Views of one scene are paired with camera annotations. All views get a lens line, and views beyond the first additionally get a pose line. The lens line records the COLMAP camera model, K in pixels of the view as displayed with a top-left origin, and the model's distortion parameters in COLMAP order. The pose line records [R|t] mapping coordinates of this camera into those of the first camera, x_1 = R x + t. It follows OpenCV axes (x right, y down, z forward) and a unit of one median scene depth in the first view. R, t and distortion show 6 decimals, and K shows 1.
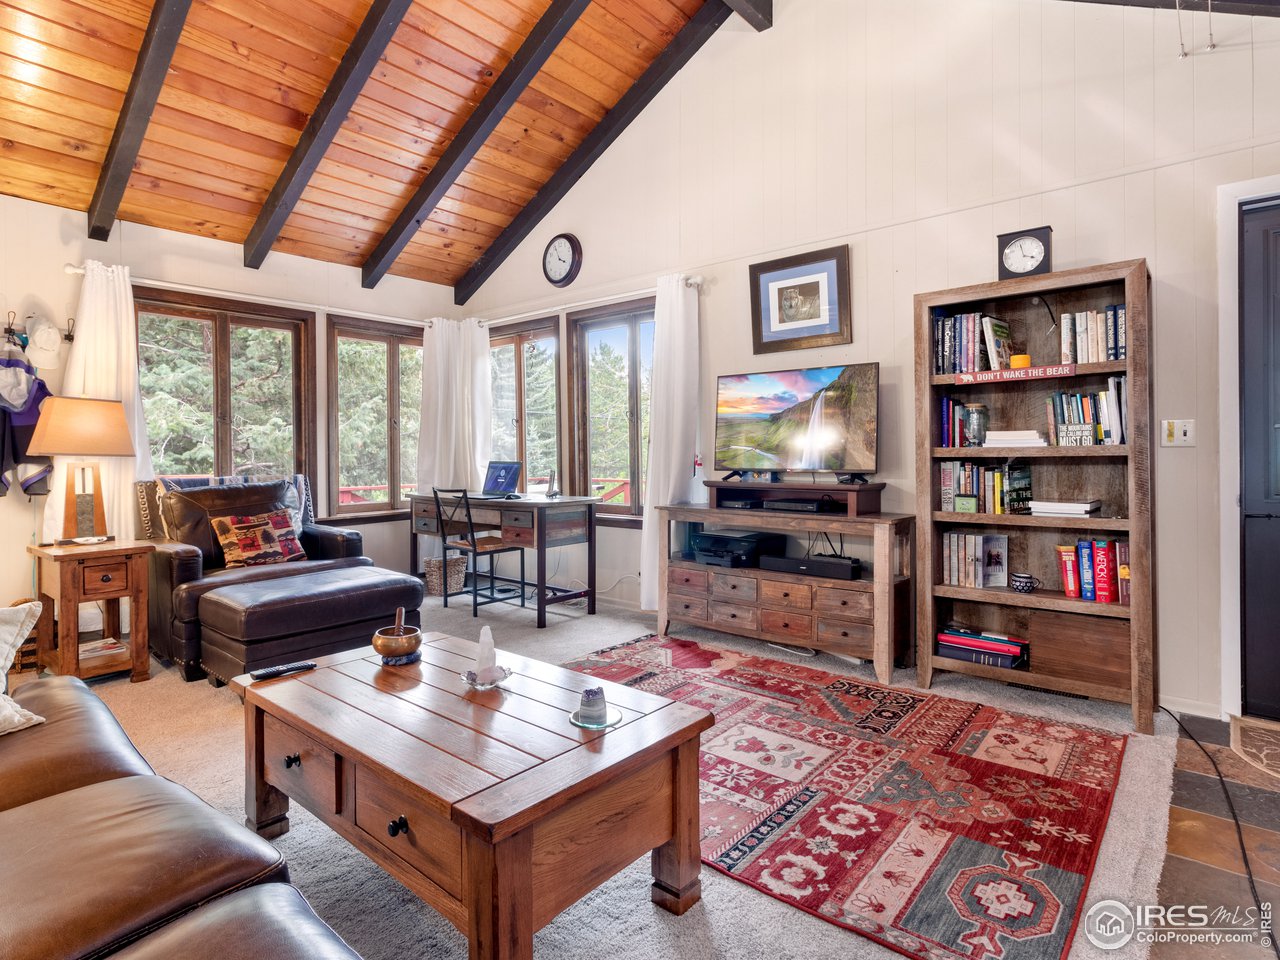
lens RADIAL K [[696.8, 0, 638.9], [0, 696.8, 448.6], [0, 0, 1]] dist [0.000450, -0.000148]
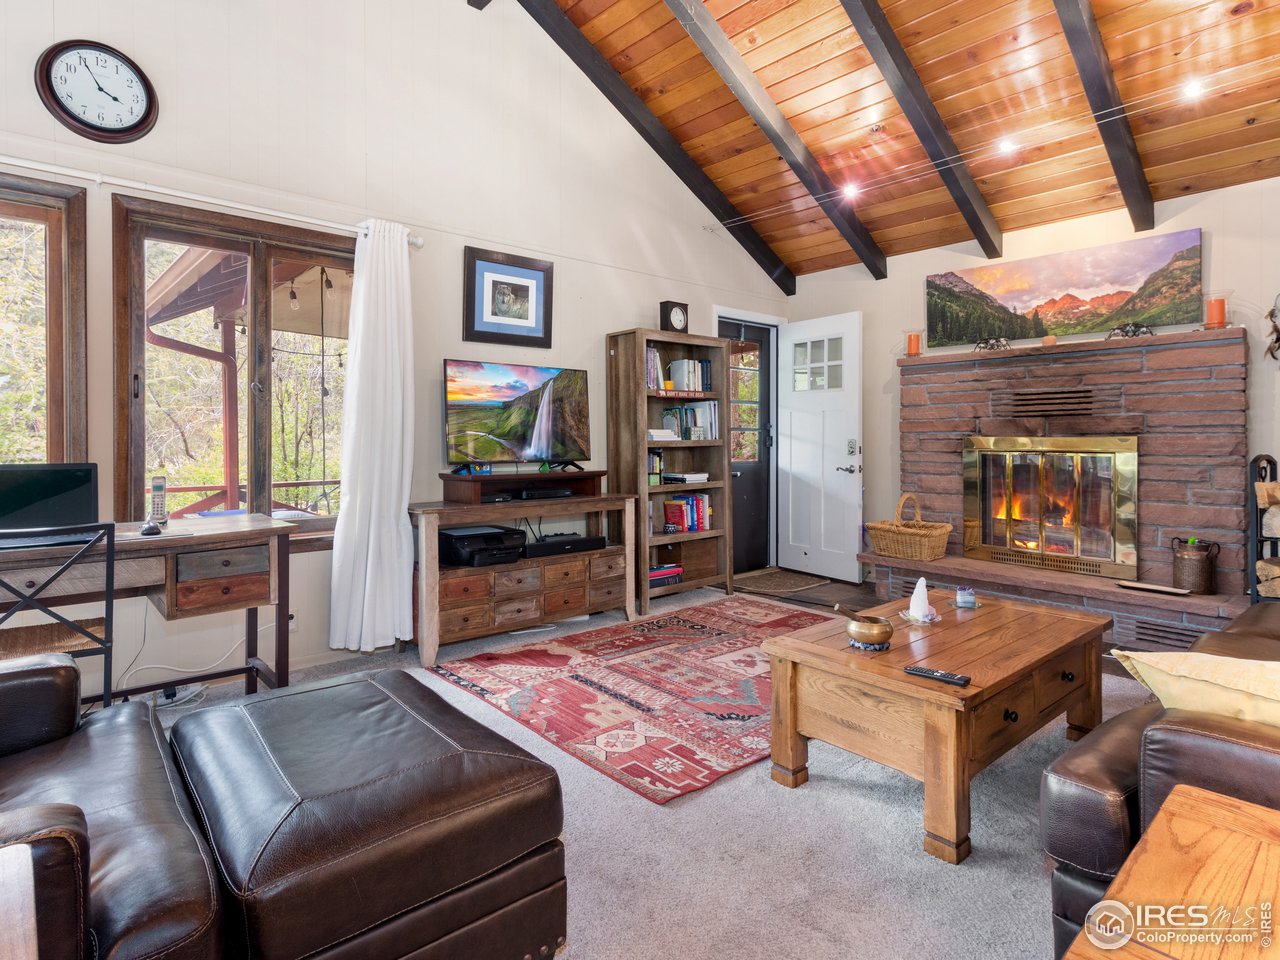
lens RADIAL K [[696.8, 0, 638.9], [0, 696.8, 448.6], [0, 0, 1]] dist [0.000450, -0.000148]
pose [[0.138141, -0.006238, 0.990393, -0.812815], [-0.001939, 0.999977, 0.006569, 0.004674], [-0.990411, -0.002827, 0.138126, 0.697433]]
